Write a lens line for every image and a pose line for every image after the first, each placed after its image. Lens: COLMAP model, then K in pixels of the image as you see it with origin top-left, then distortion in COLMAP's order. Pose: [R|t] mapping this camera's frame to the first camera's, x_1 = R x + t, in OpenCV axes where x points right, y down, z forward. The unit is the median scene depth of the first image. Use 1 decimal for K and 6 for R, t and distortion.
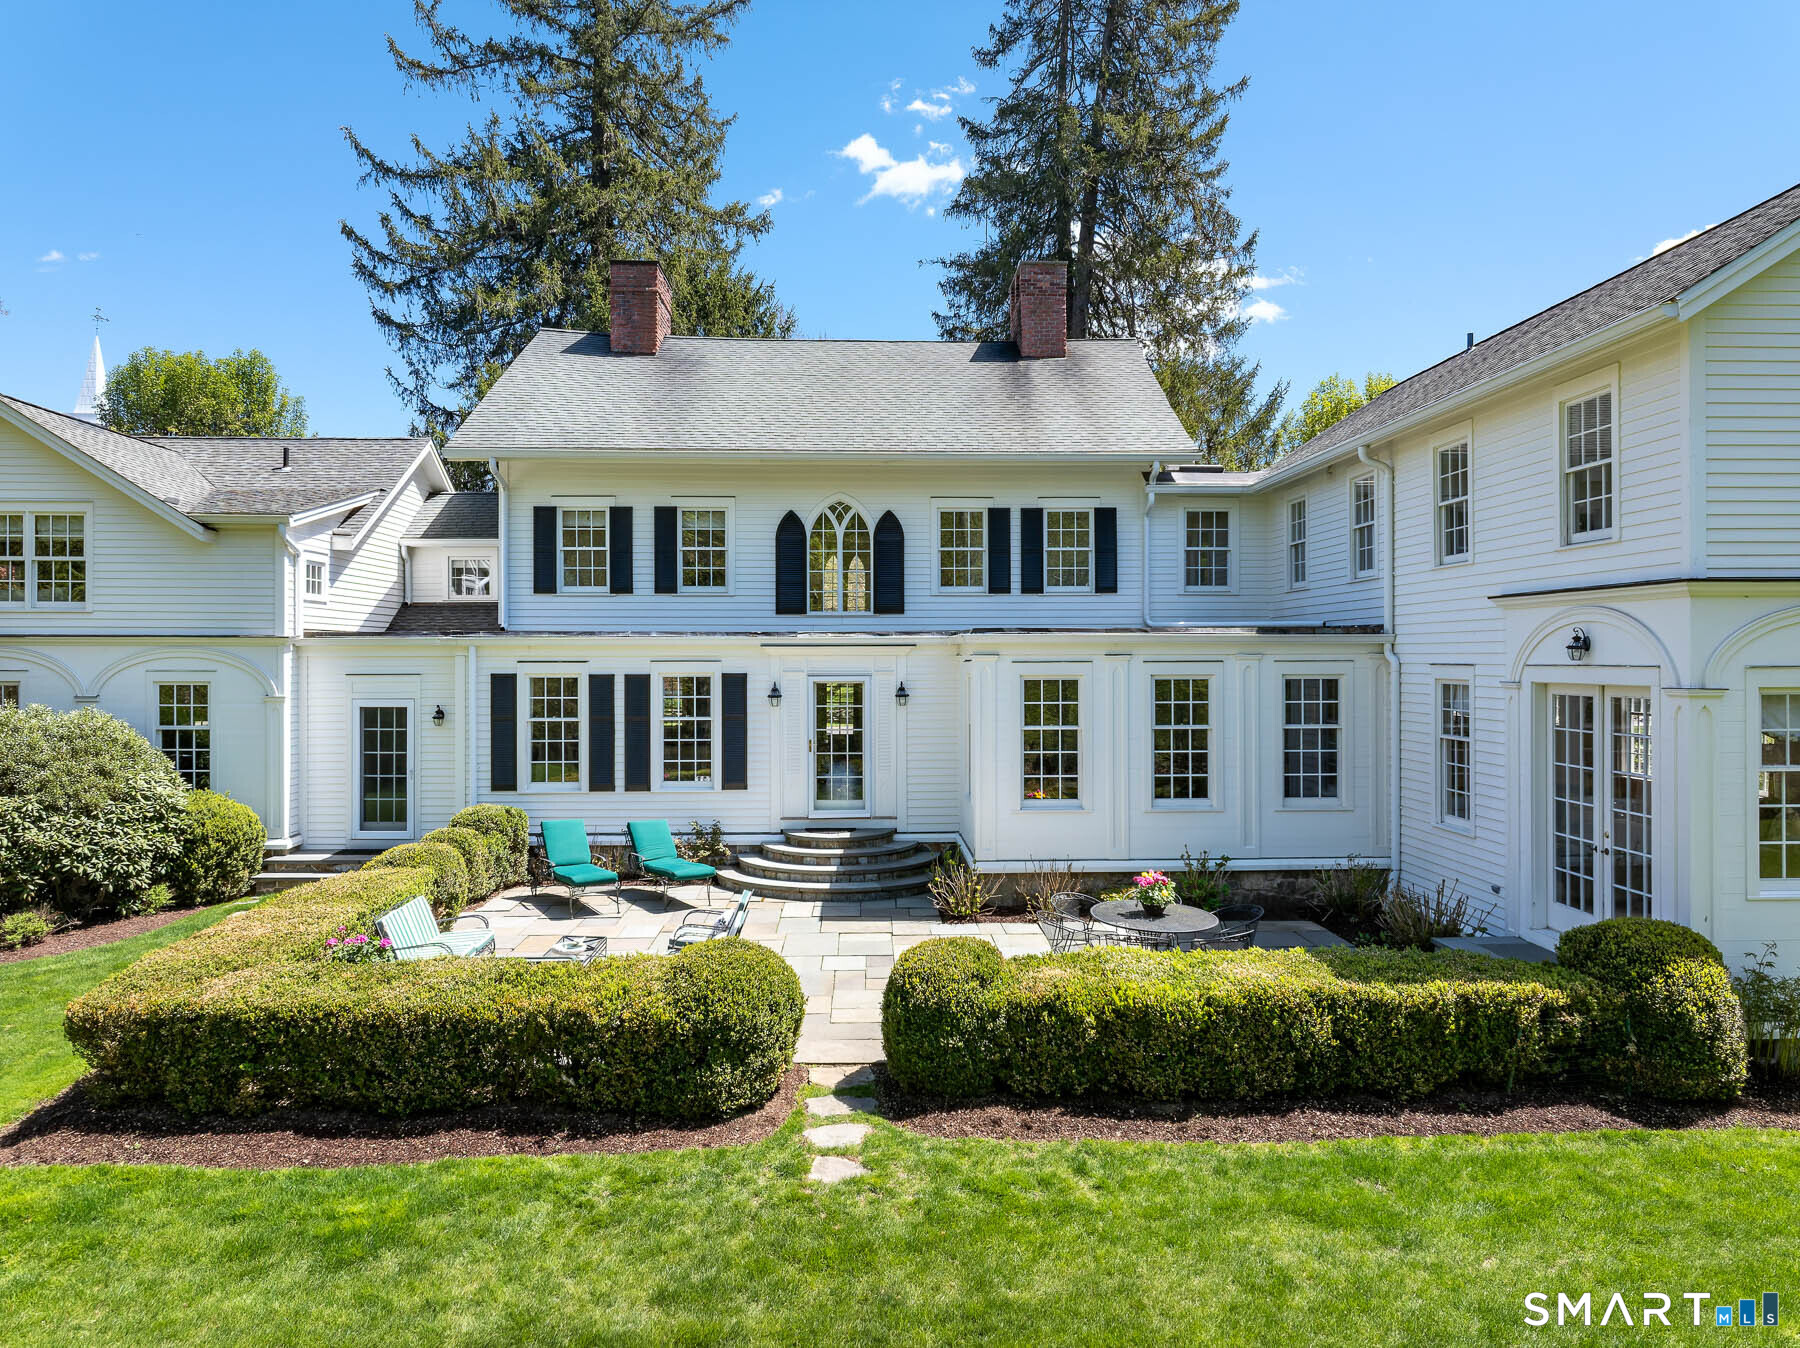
lens RADIAL K [[1239.0, 0, 904.5], [0, 1239.0, 660.1], [0, 0, 1]] dist [-0.003184, -0.009643]
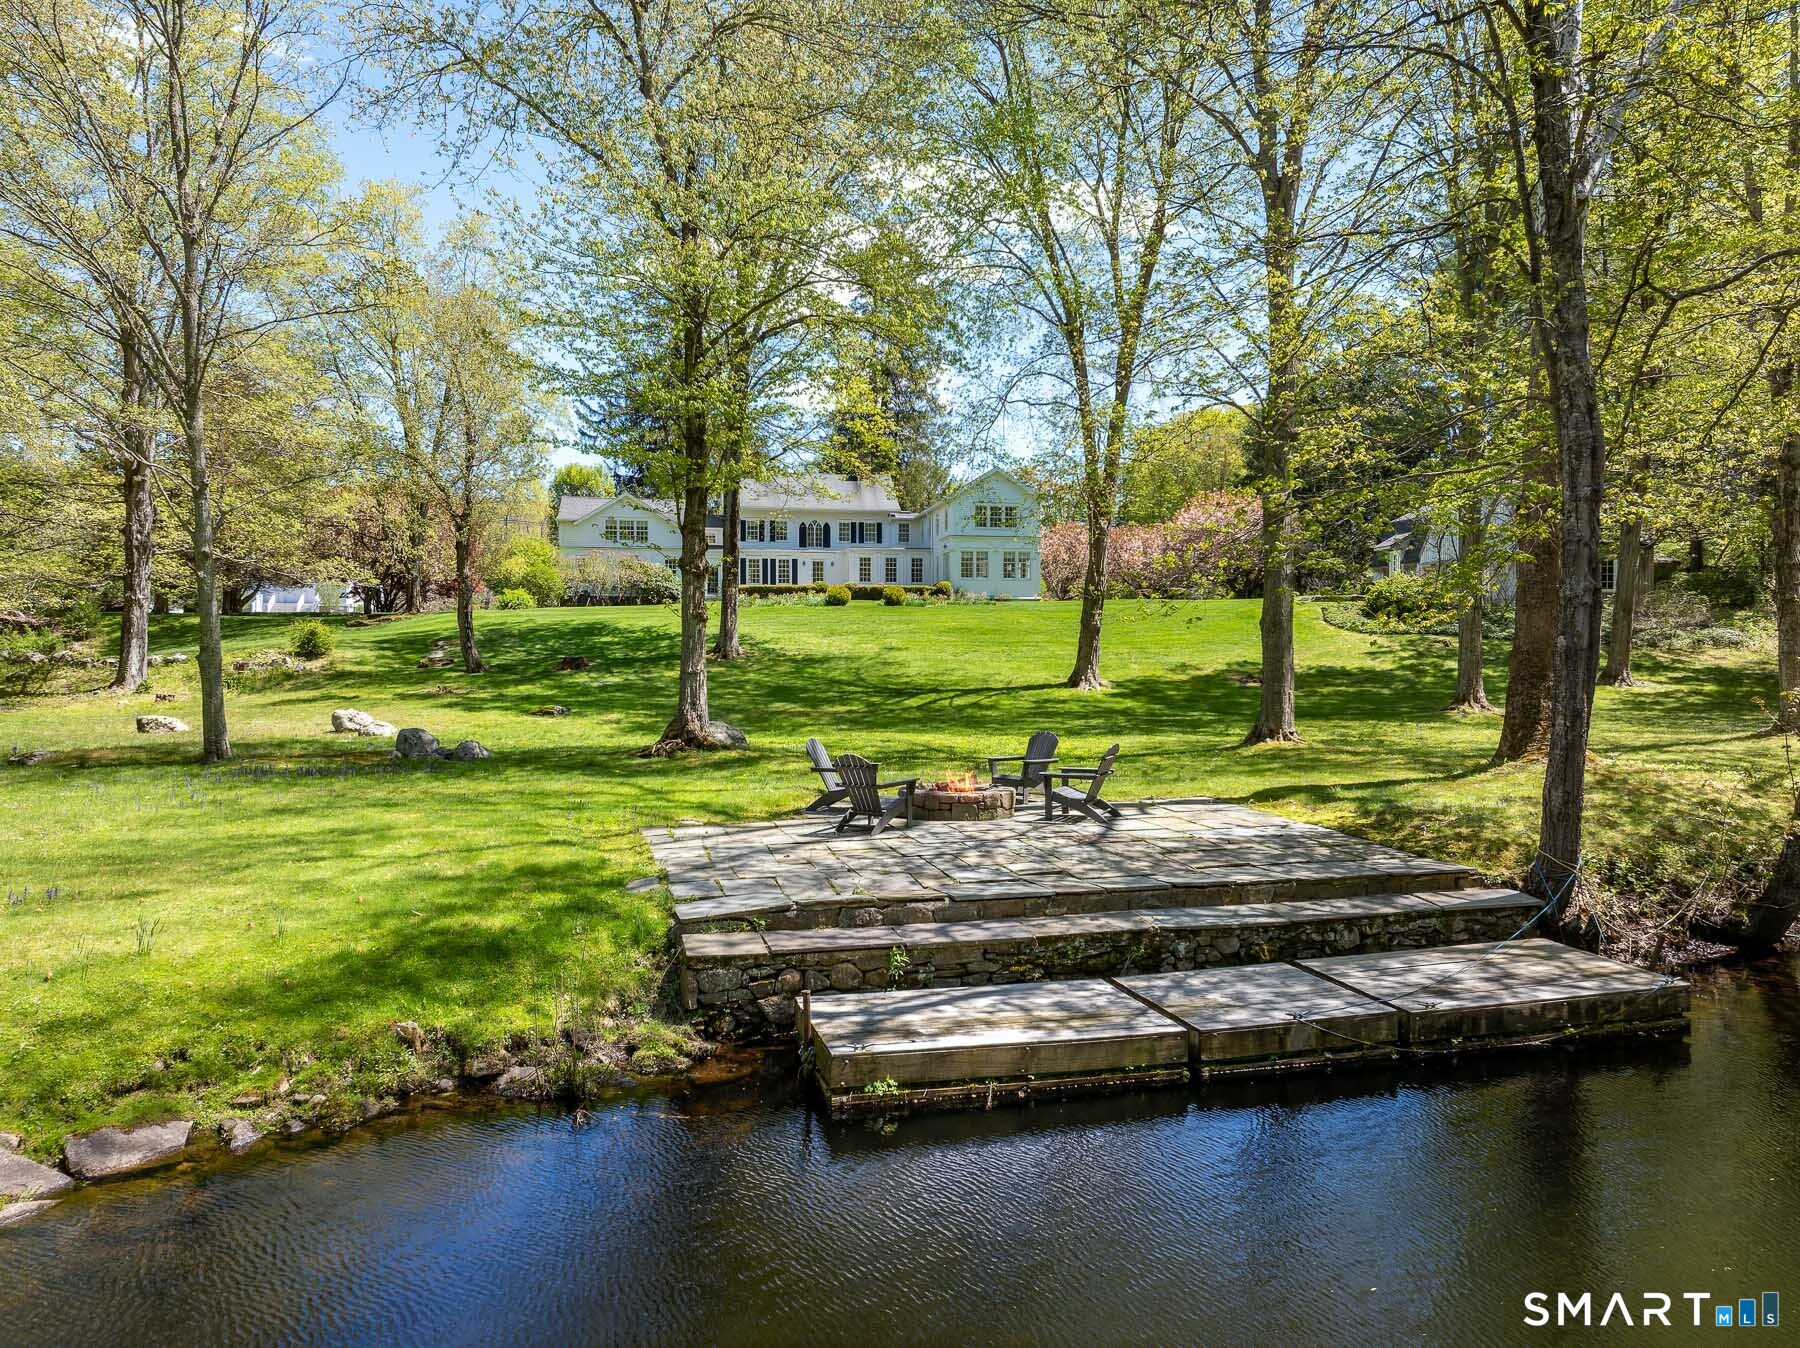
lens RADIAL K [[1239.0, 0, 904.2], [0, 1239.0, 666.6], [0, 0, 1]] dist [-0.003184, -0.009643]
pose [[0.990758, -0.001554, 0.135634, -0.318083], [0.000792, 0.999984, 0.005670, 0.336090], [-0.135641, -0.005510, 0.990743, -3.132299]]
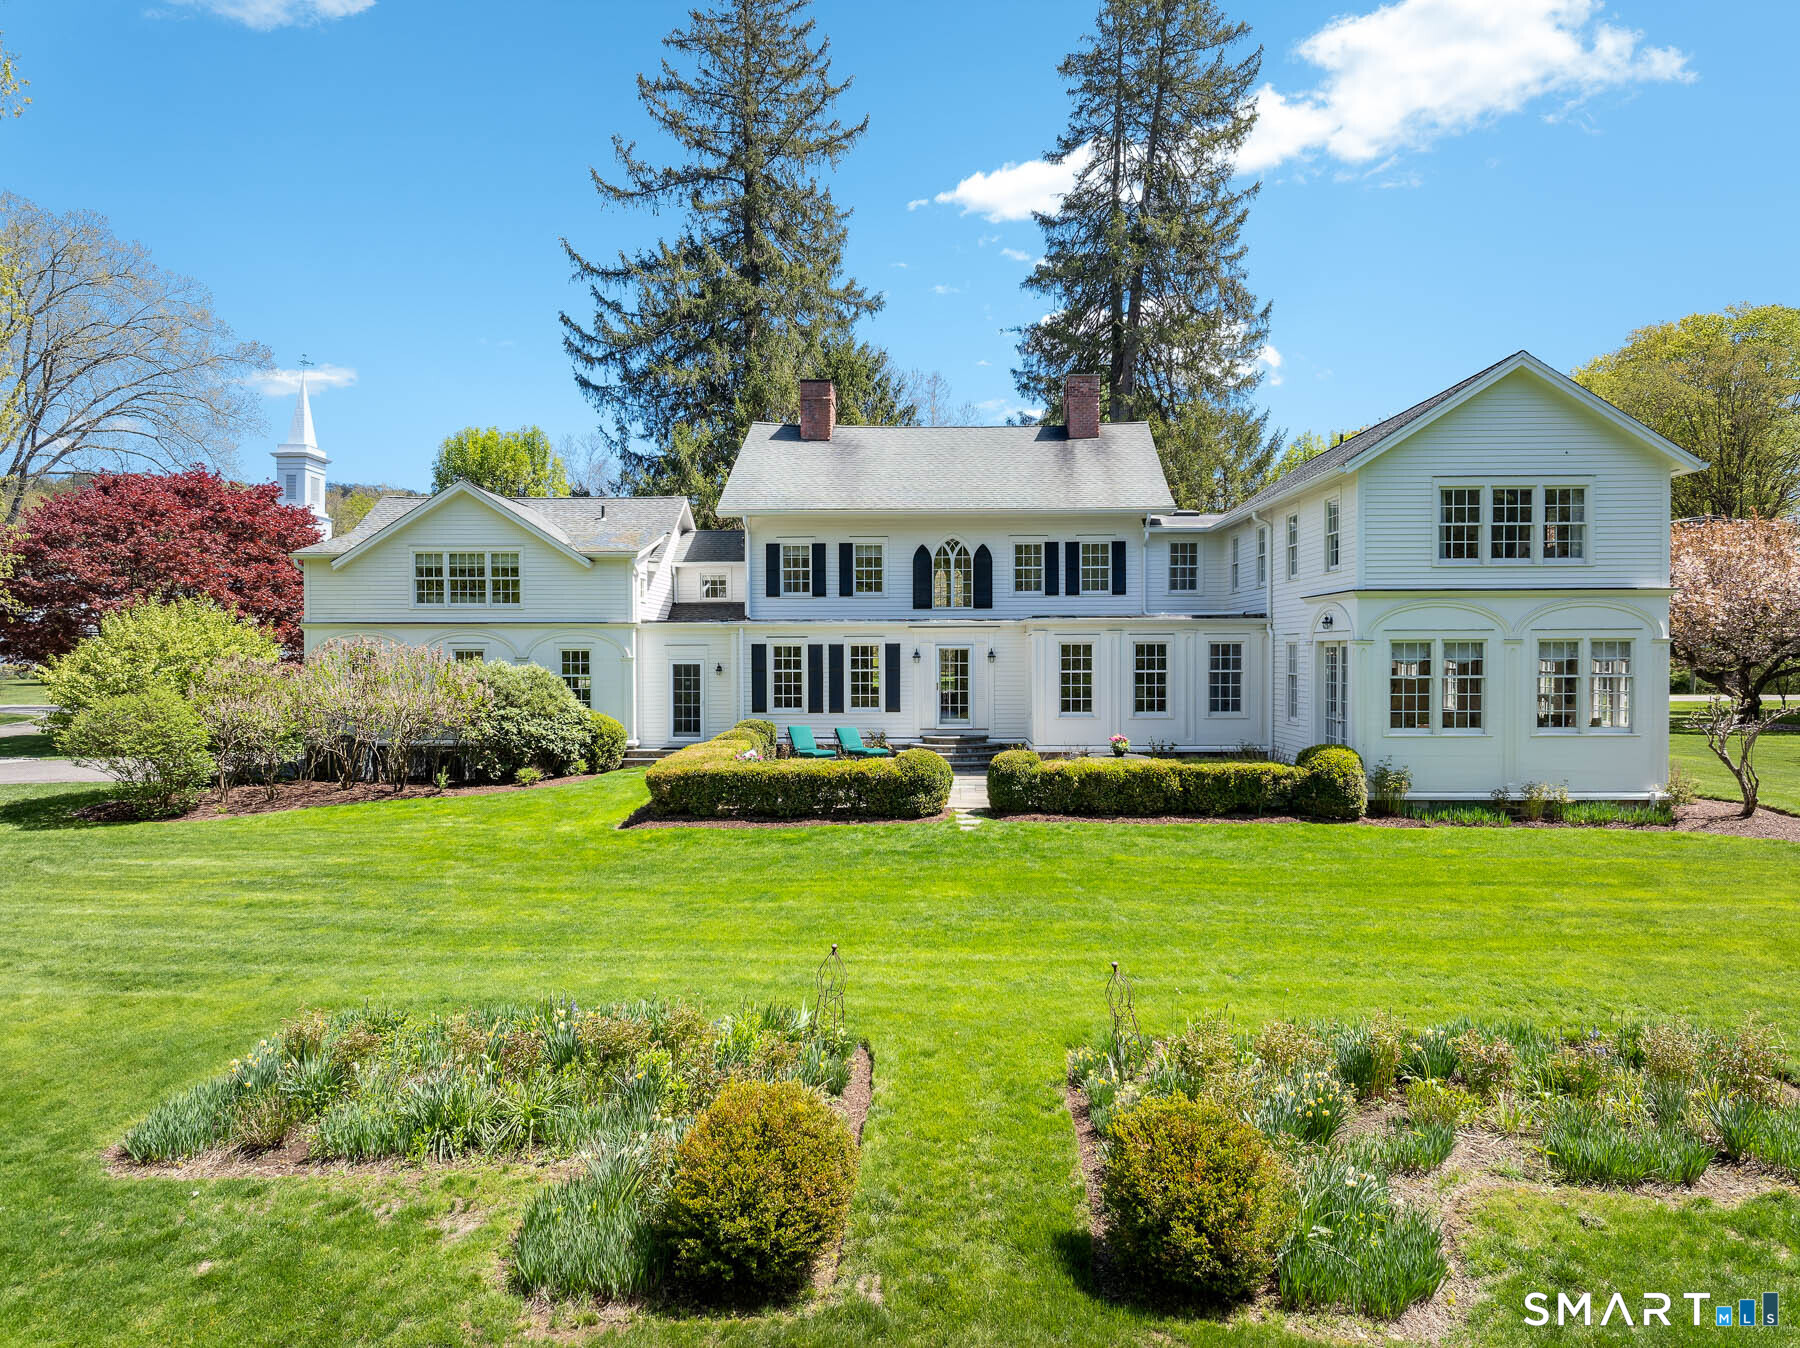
lens RADIAL K [[1239.0, 0, 902.9], [0, 1239.0, 682.0], [0, 0, 1]] dist [-0.003184, -0.009643]
pose [[0.997870, -0.000504, -0.065228, -0.011456], [0.001817, 0.999797, 0.020064, 0.026309], [0.065205, -0.020139, 0.997669, -0.626383]]
